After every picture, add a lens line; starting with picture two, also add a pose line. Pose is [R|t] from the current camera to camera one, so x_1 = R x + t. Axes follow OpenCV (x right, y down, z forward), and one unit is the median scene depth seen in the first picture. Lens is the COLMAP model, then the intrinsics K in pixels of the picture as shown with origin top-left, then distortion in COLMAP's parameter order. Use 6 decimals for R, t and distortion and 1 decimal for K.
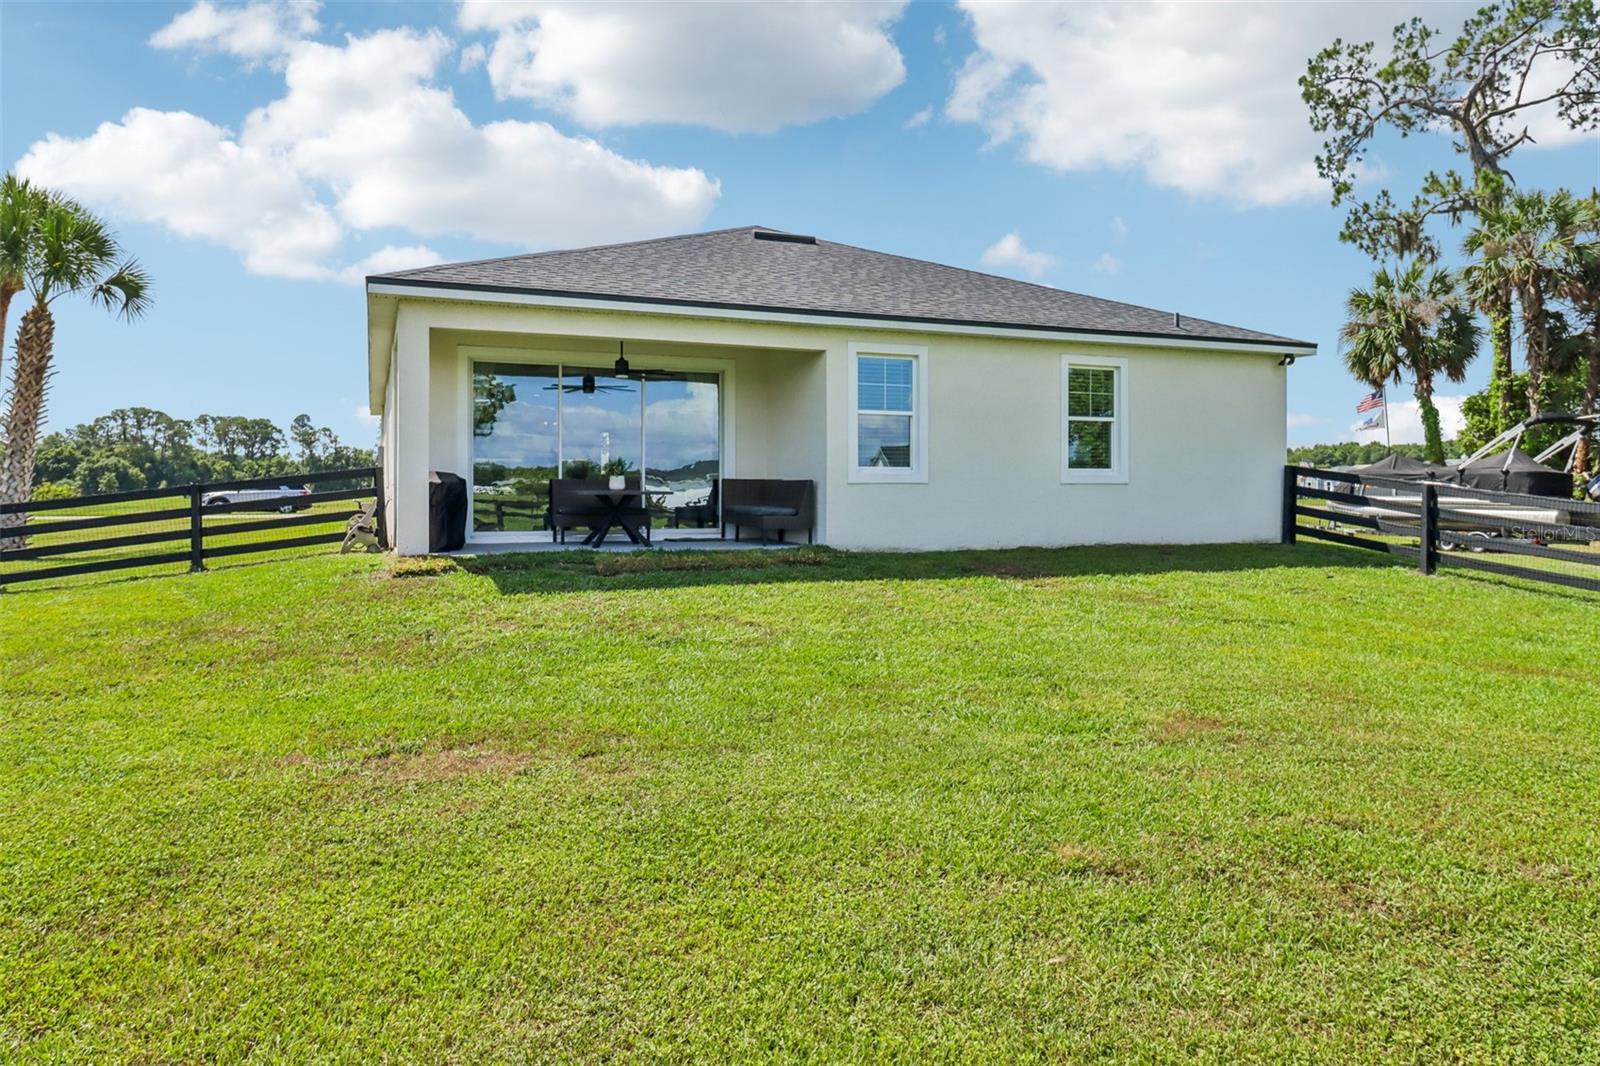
lens RADIAL K [[1194.8, 0, 800.1], [0, 1194.8, 531.6], [0, 0, 1]] dist [-0.007197, -0.001484]
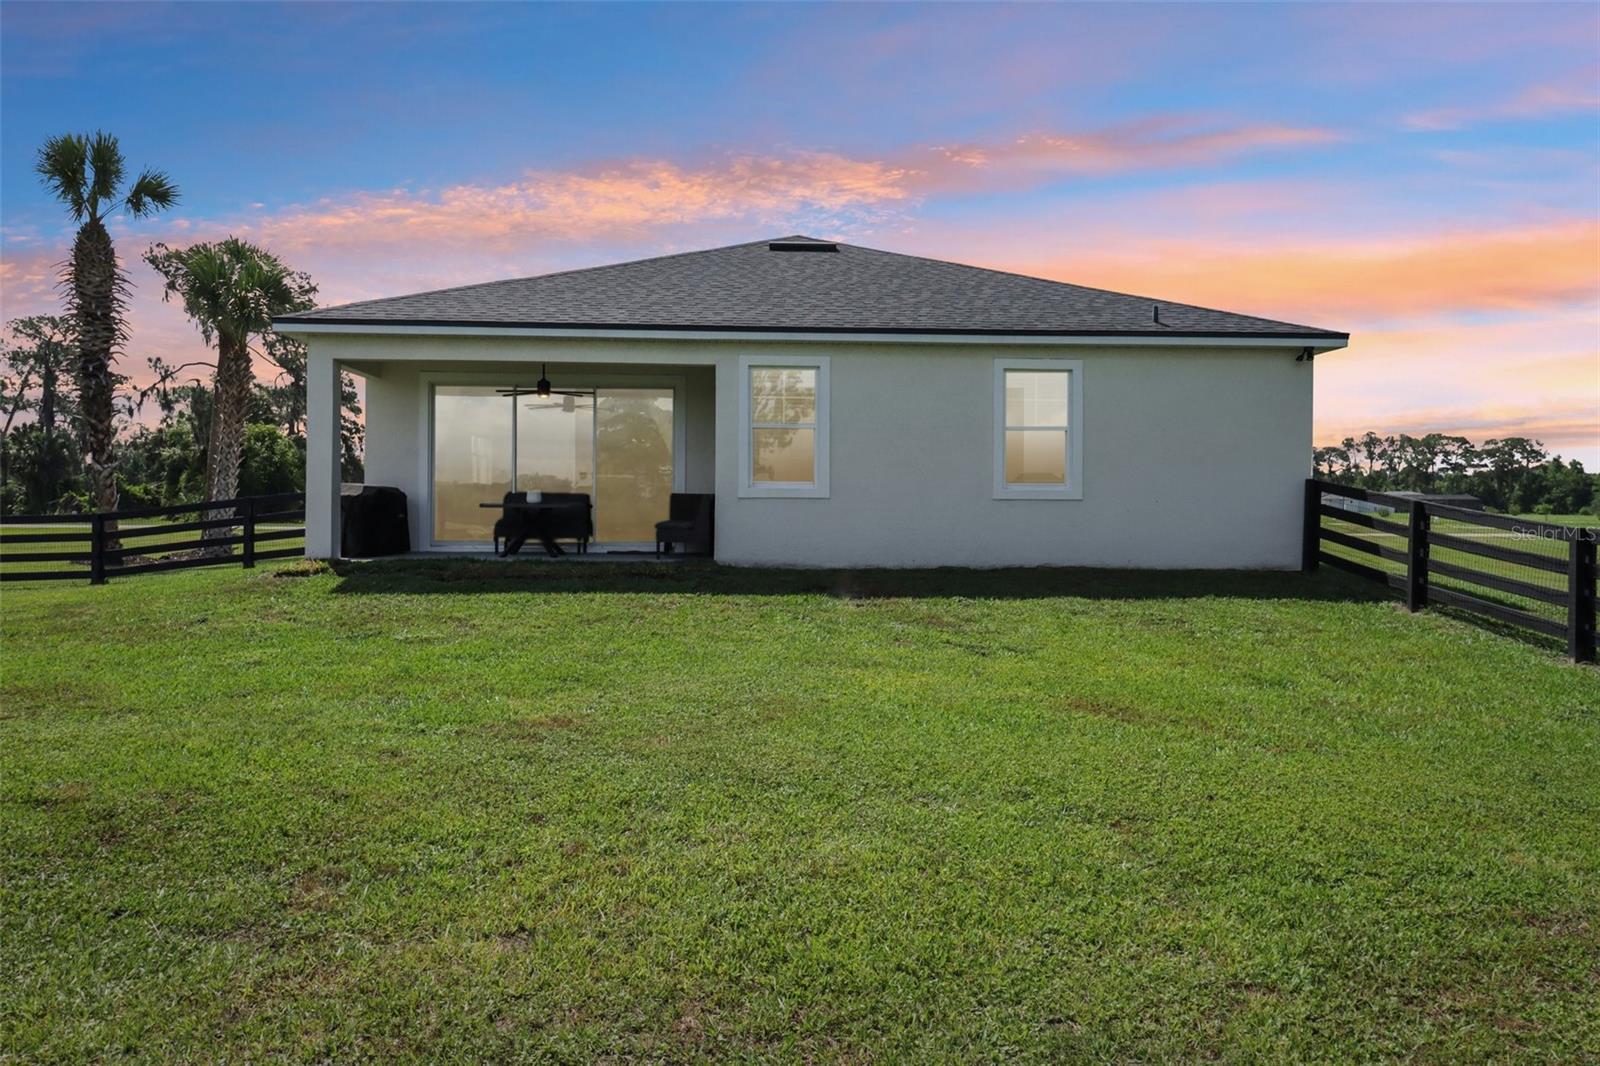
lens RADIAL K [[1307.5, 0, 800.7], [0, 1307.5, 521.9], [0, 0, 1]] dist [-0.041082, 0.001227]
pose [[0.926561, 0.010549, -0.375997, 0.454716], [-0.019455, 0.999613, -0.019897, 0.000215], [0.375641, 0.025751, 0.926407, 0.015485]]
